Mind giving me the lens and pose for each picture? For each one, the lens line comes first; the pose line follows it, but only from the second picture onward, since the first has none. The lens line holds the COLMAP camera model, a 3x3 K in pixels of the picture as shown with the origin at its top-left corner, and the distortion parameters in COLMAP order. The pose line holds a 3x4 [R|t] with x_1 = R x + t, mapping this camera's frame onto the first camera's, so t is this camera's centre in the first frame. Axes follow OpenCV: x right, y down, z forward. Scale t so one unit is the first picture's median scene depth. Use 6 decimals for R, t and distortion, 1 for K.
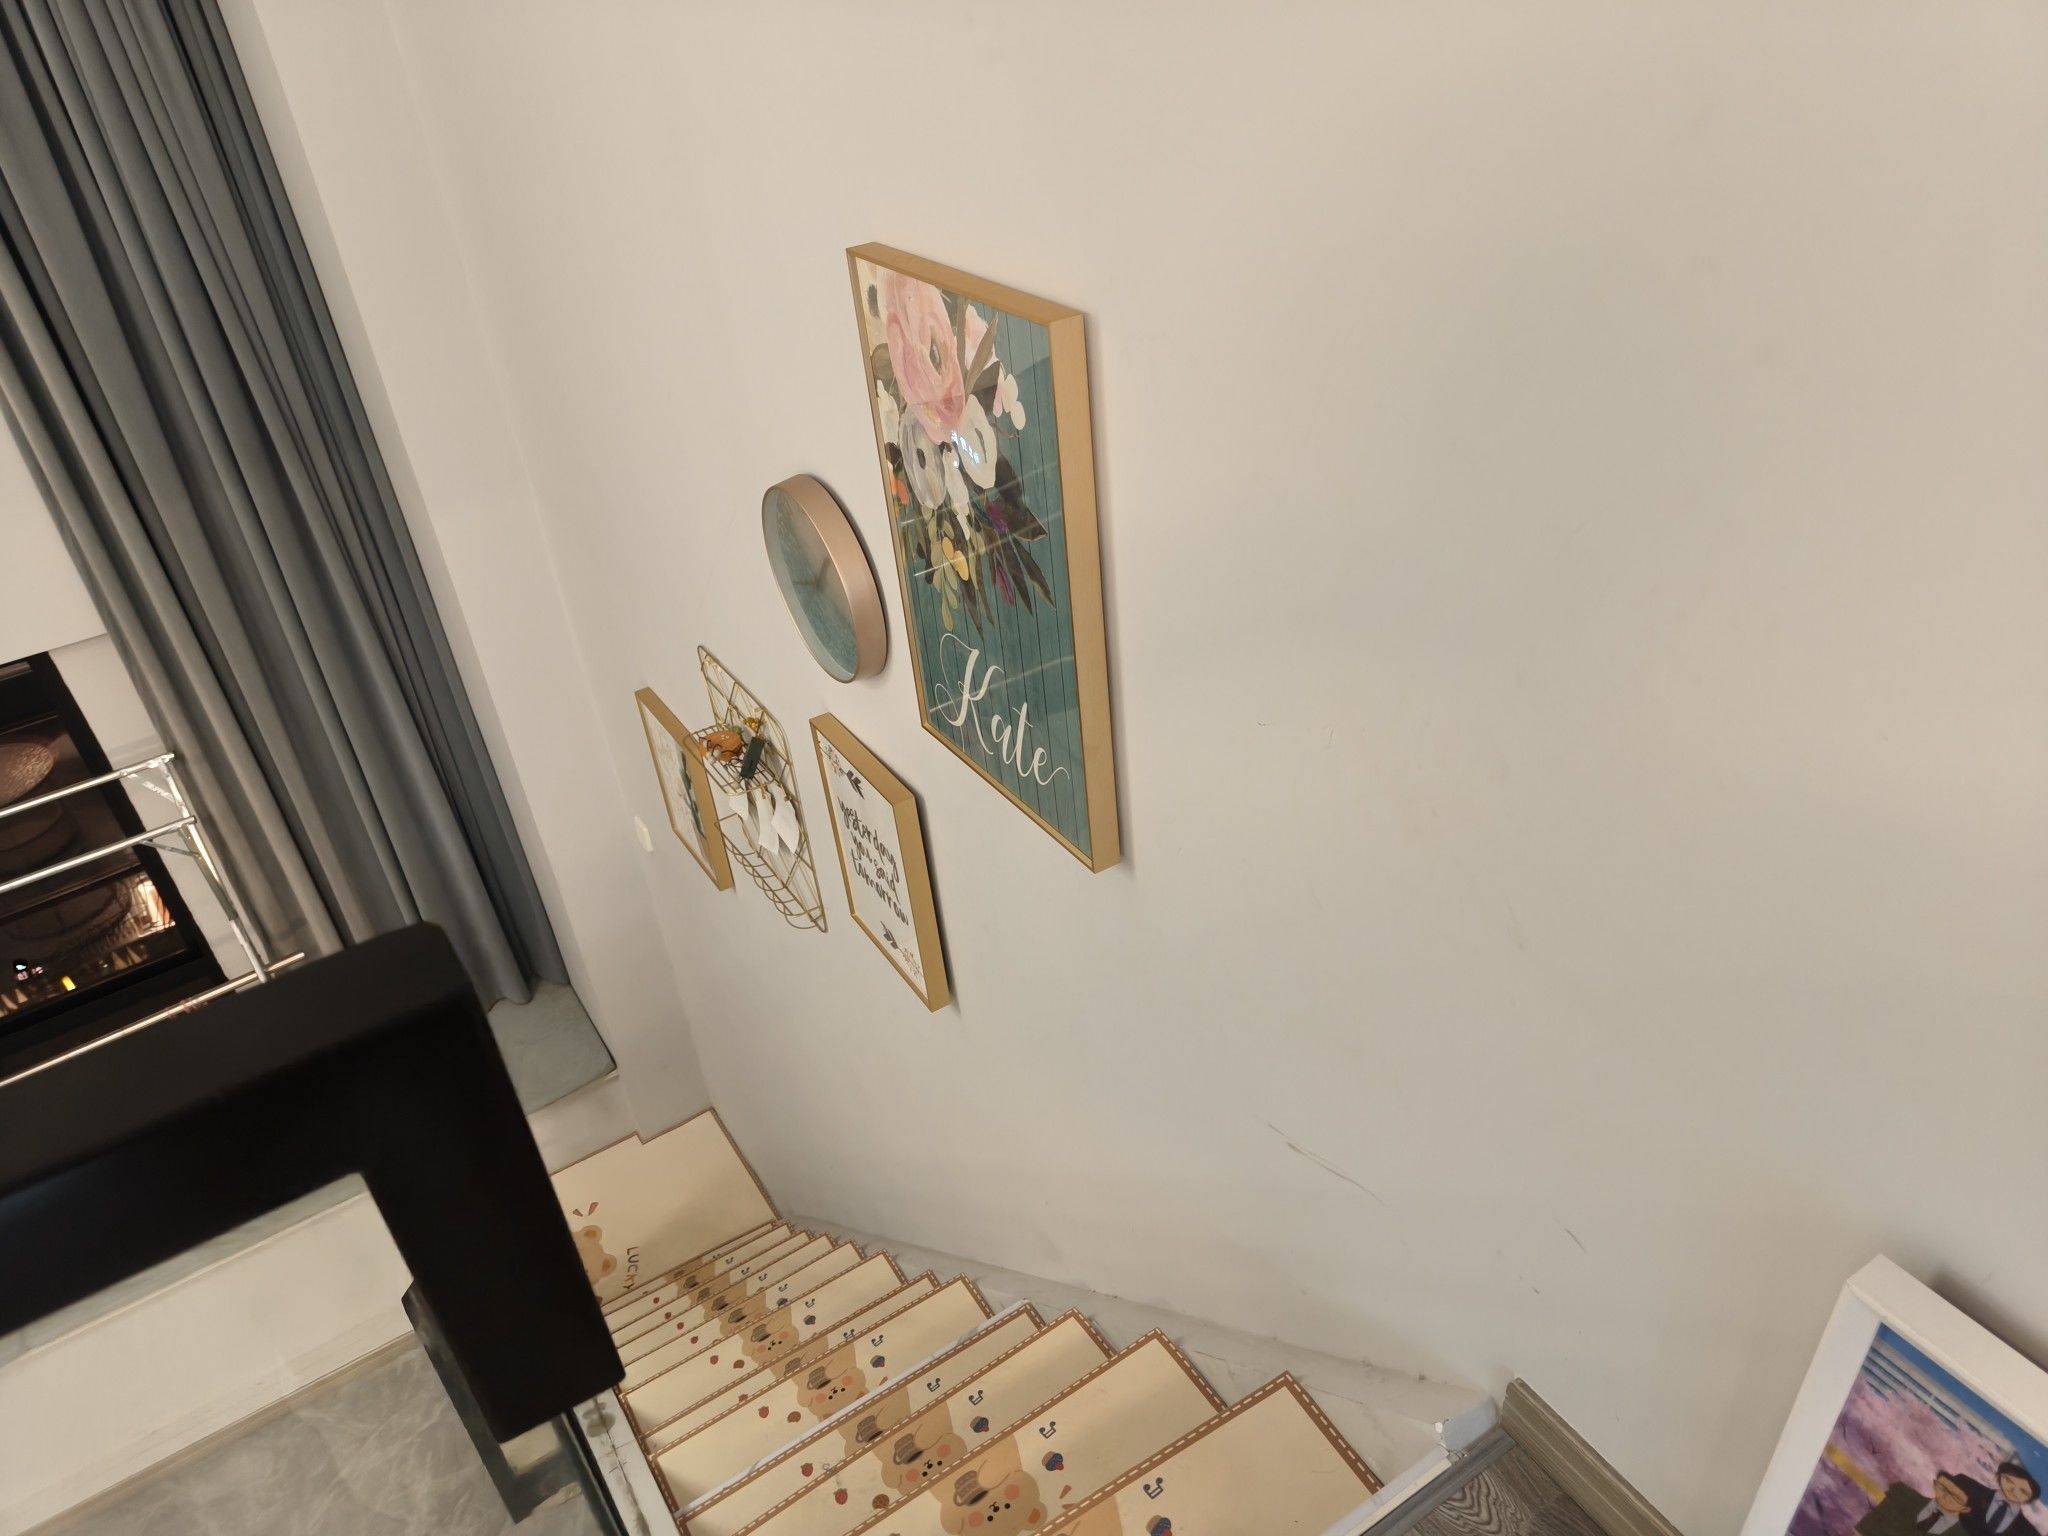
lens RADIAL K [[1442.1, 0, 1024.8], [0, 1442.1, 775.2], [0, 0, 1]] dist [0.011085, -0.000435]
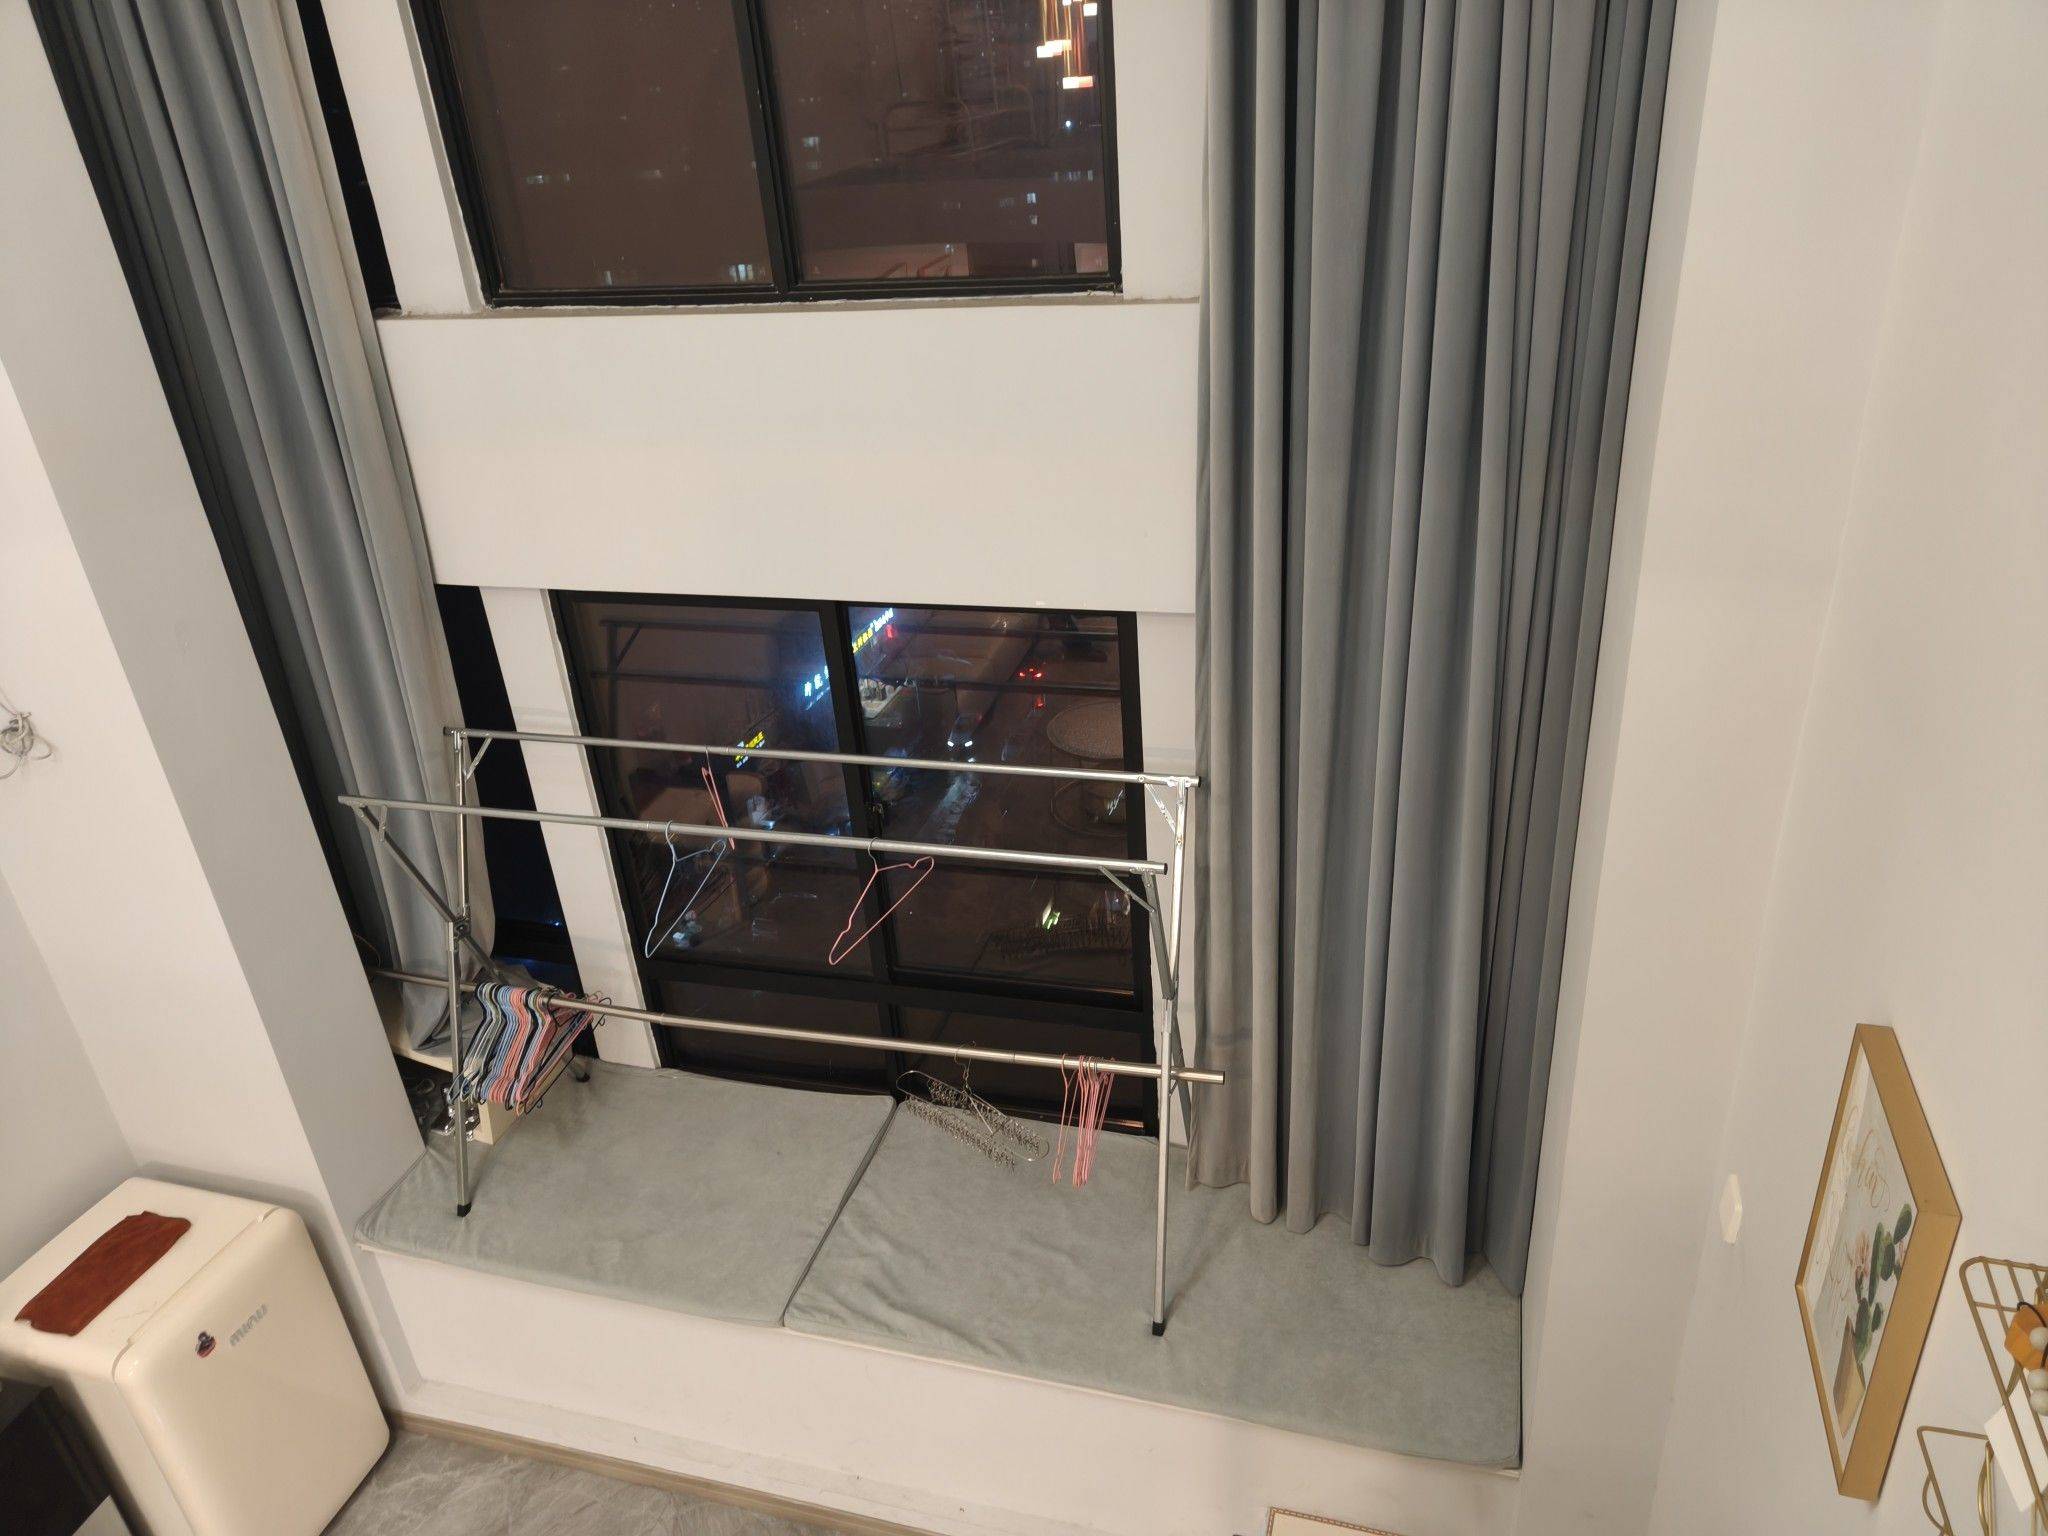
lens RADIAL K [[1442.1, 0, 1017.3], [0, 1442.1, 775.8], [0, 0, 1]] dist [0.011085, -0.000435]
pose [[0.641292, 0.374378, -0.669765, -0.125084], [-0.430938, 0.897951, 0.089309, -0.043649], [0.634851, 0.231354, 0.737183, 0.352842]]
